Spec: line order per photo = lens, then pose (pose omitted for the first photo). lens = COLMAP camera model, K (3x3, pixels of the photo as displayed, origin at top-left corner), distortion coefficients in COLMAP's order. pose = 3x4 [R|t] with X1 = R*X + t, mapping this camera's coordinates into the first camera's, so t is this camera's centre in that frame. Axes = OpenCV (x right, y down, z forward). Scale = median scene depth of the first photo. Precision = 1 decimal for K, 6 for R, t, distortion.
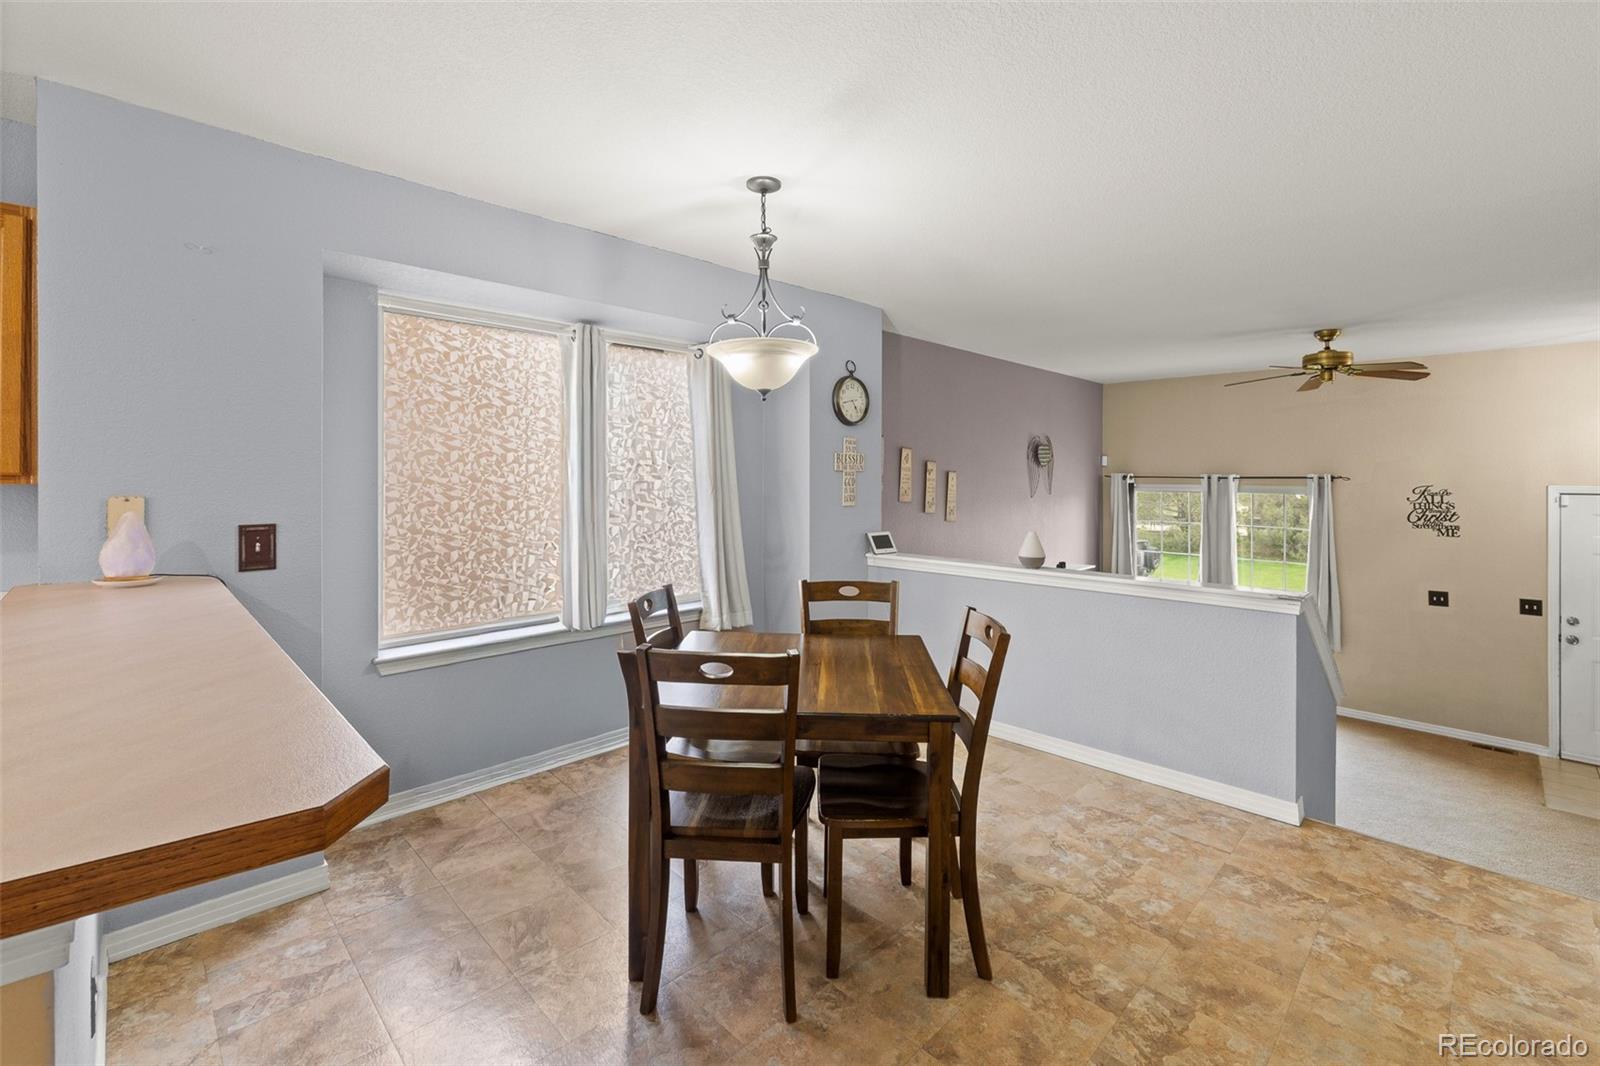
lens RADIAL K [[699.3, 0, 798.7], [0, 699.3, 465.9], [0, 0, 1]] dist [-0.004766, -0.000831]
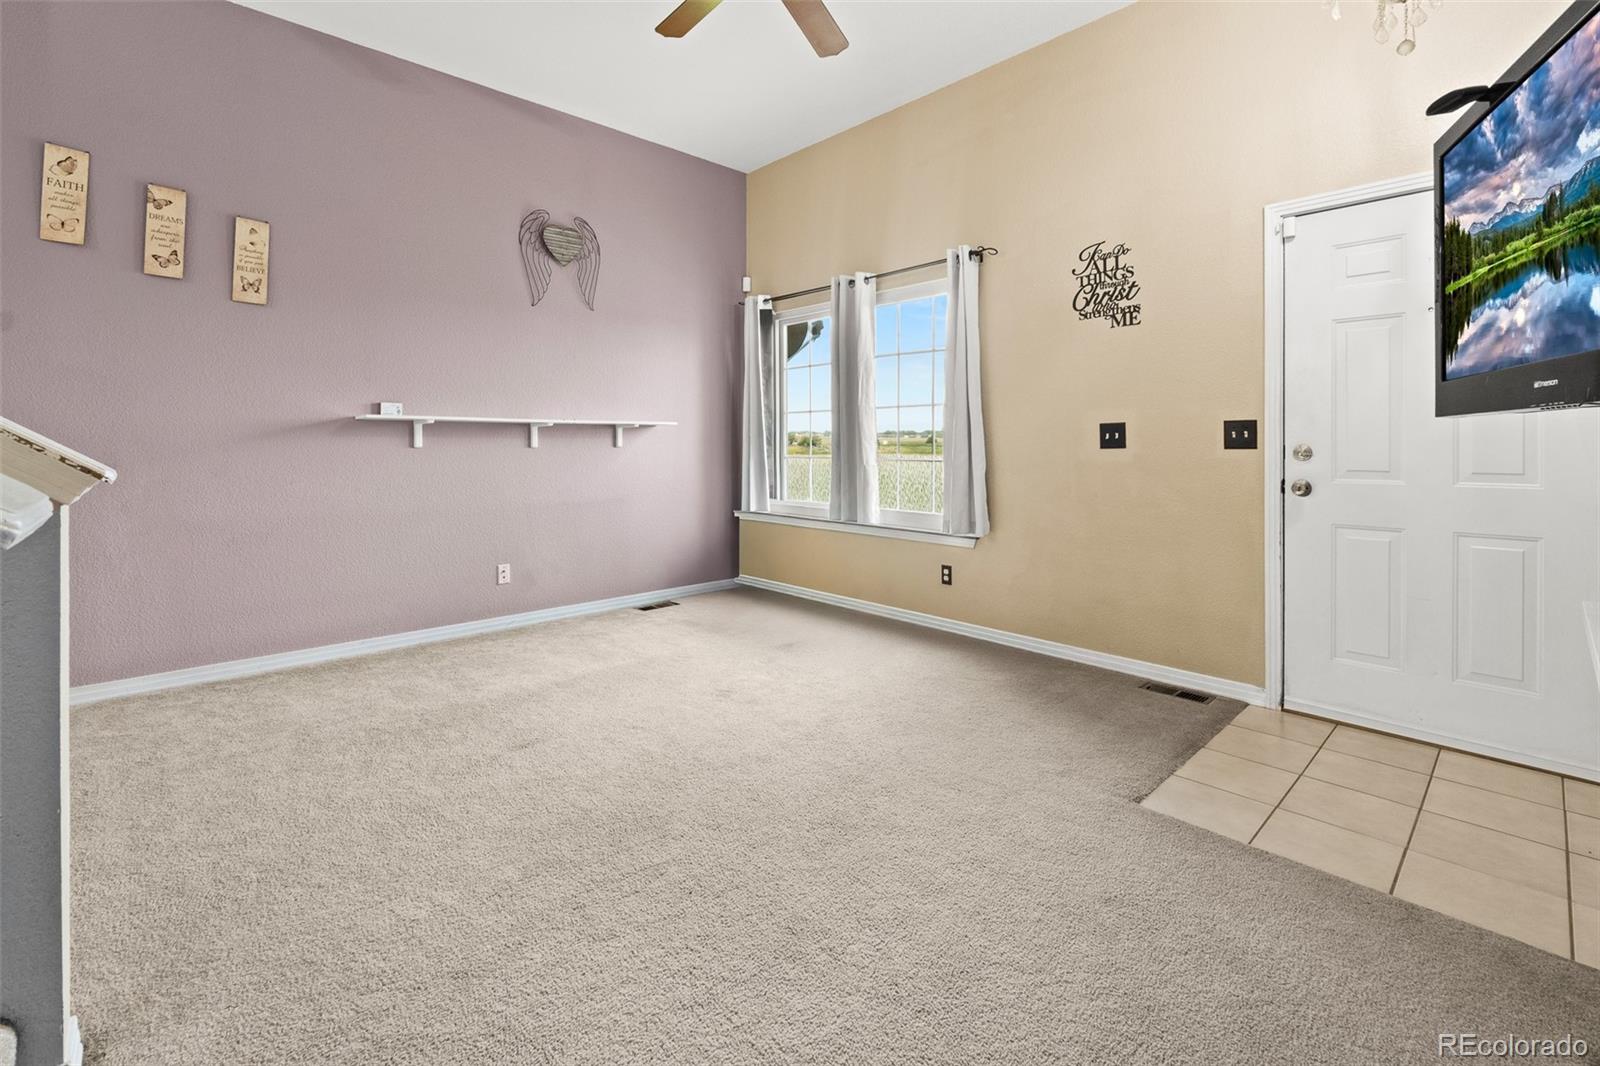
lens RADIAL K [[699.3, 0, 803.3], [0, 699.3, 443.5], [0, 0, 1]] dist [-0.004766, -0.000831]
pose [[0.999573, -0.008271, -0.028025, 1.311853], [0.008605, 0.999893, 0.011814, 0.364053], [0.027925, -0.012050, 0.999537, 0.797195]]
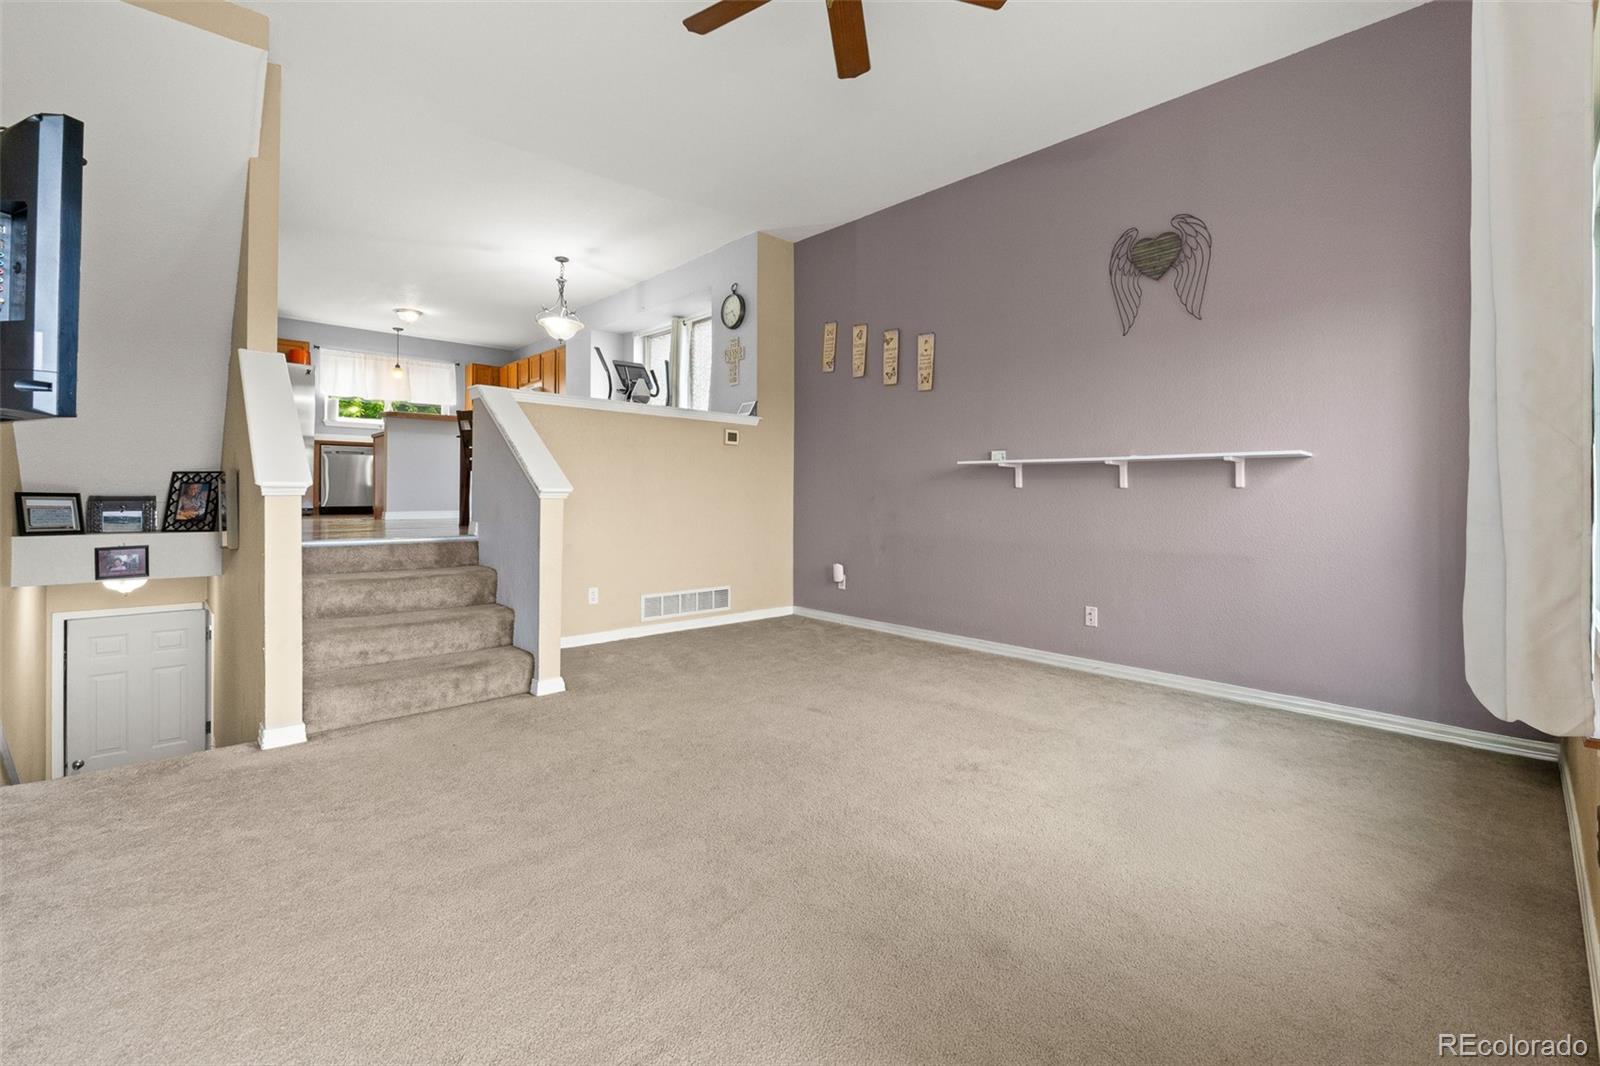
lens RADIAL K [[699.3, 0, 775.8], [0, 699.3, 496.5], [0, 0, 1]] dist [-0.004766, -0.000831]
pose [[-0.048792, -0.006527, -0.998788, 2.066855], [0.001016, 0.999978, -0.006585, 0.406993], [0.998808, -0.001336, -0.048784, 1.605182]]
